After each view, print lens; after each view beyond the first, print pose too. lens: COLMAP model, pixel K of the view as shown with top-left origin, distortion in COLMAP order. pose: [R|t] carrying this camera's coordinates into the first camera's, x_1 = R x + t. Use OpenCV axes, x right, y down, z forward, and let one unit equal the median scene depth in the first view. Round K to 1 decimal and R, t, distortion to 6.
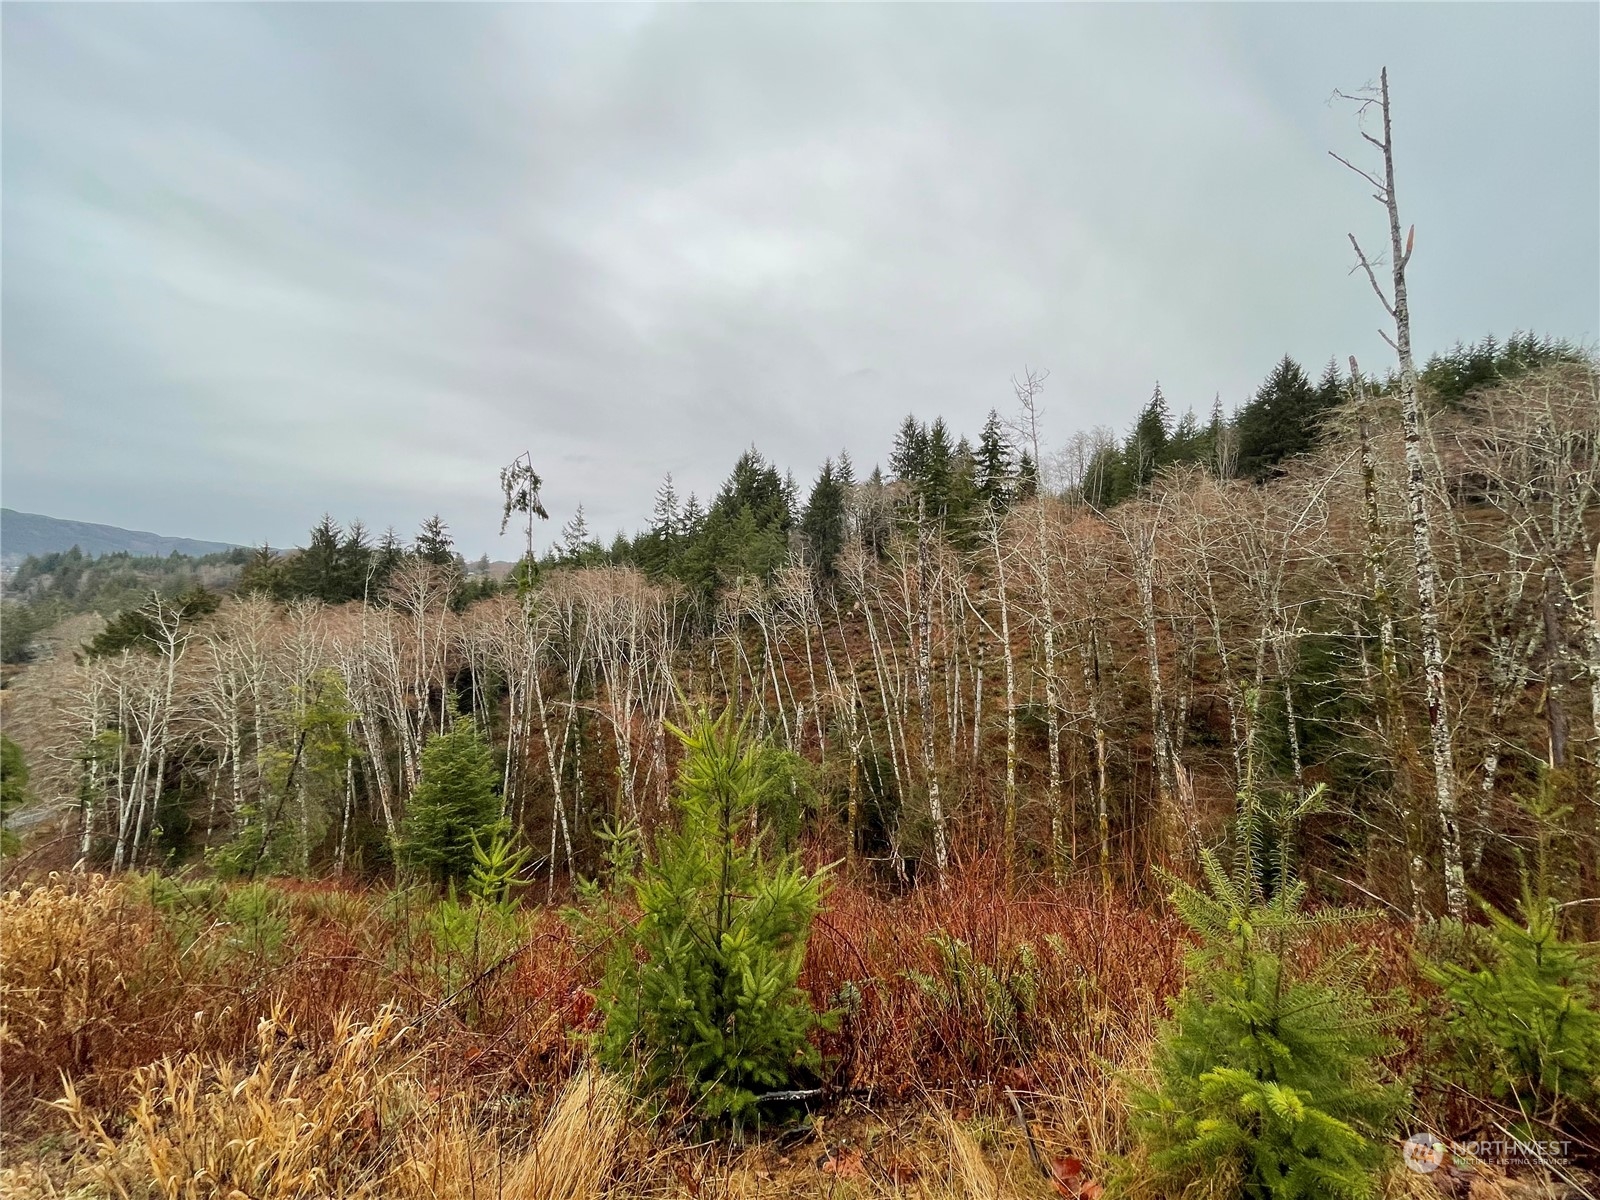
lens RADIAL K [[648.4, 0, 799.4], [0, 648.4, 601.1], [0, 0, 1]] dist [-0.000167, -0.000296]
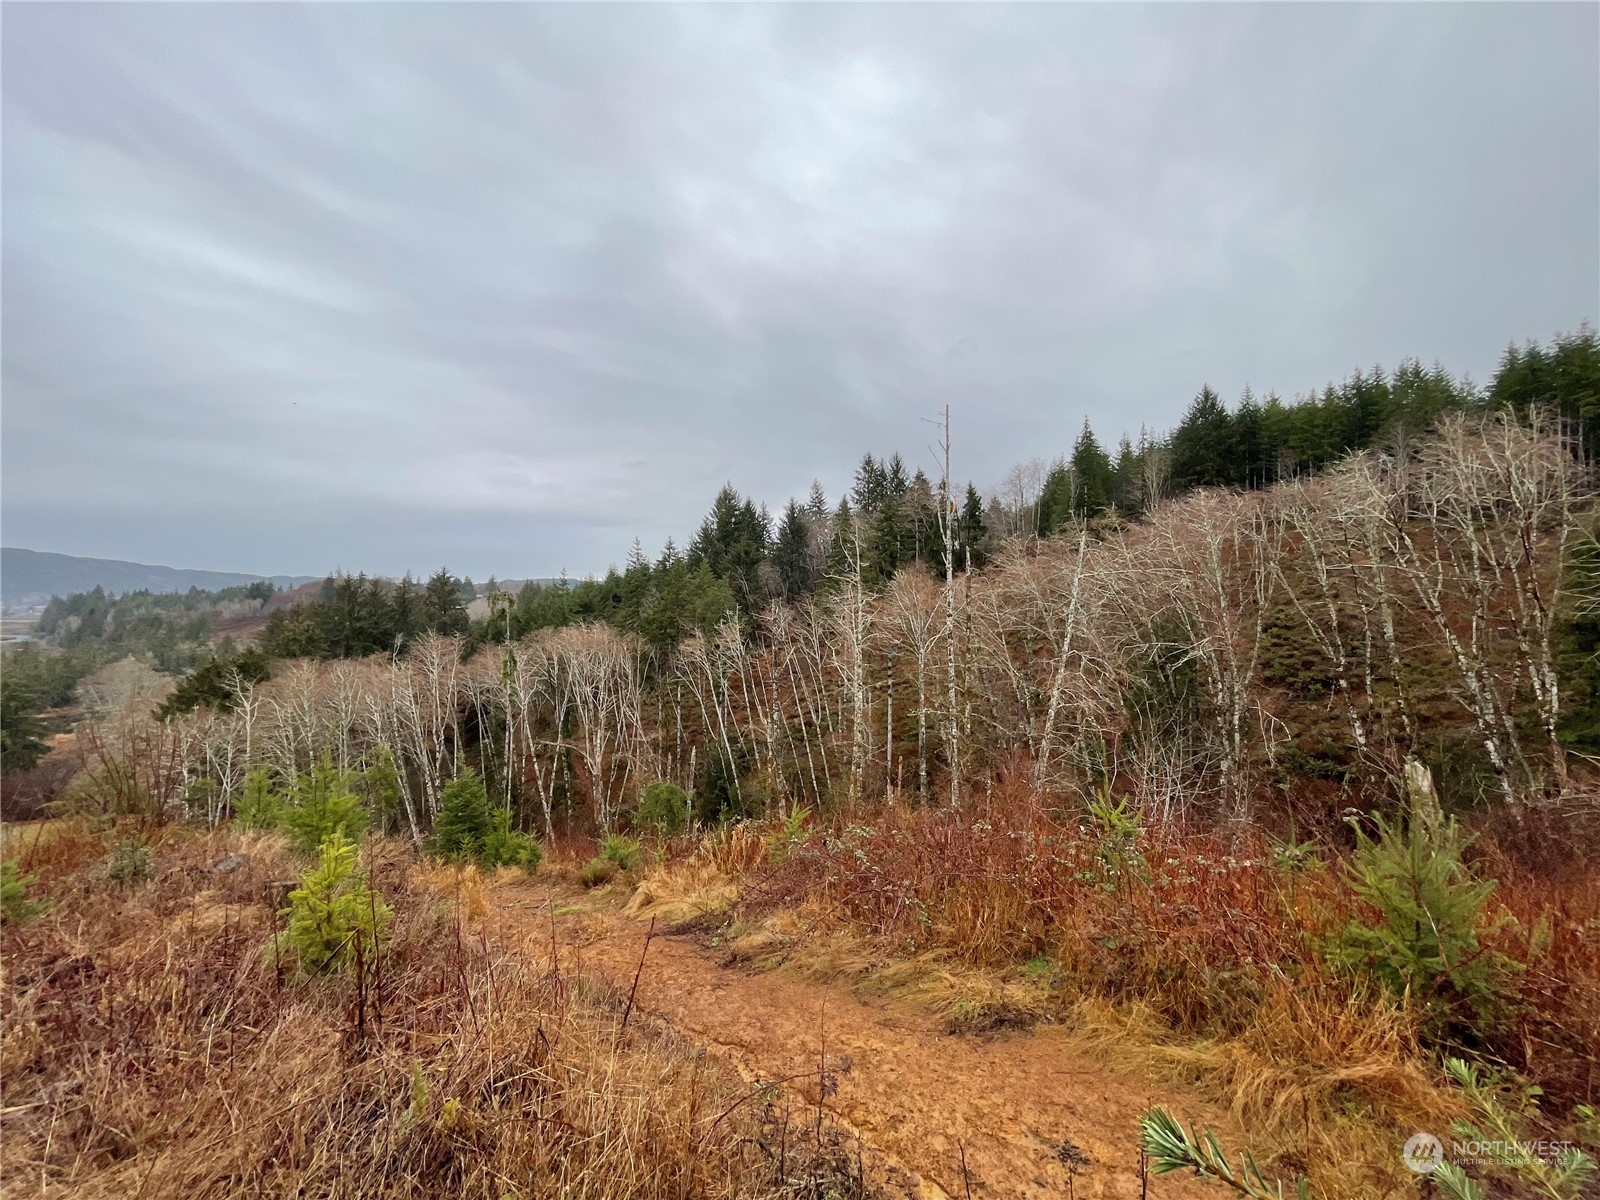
lens RADIAL K [[648.4, 0, 799.4], [0, 648.4, 601.1], [0, 0, 1]] dist [-0.000167, -0.000296]
pose [[0.999071, -0.041535, -0.011516, 0.068190], [0.041446, 0.999110, -0.007855, -0.038356], [0.011832, 0.007370, 0.999903, -0.119865]]
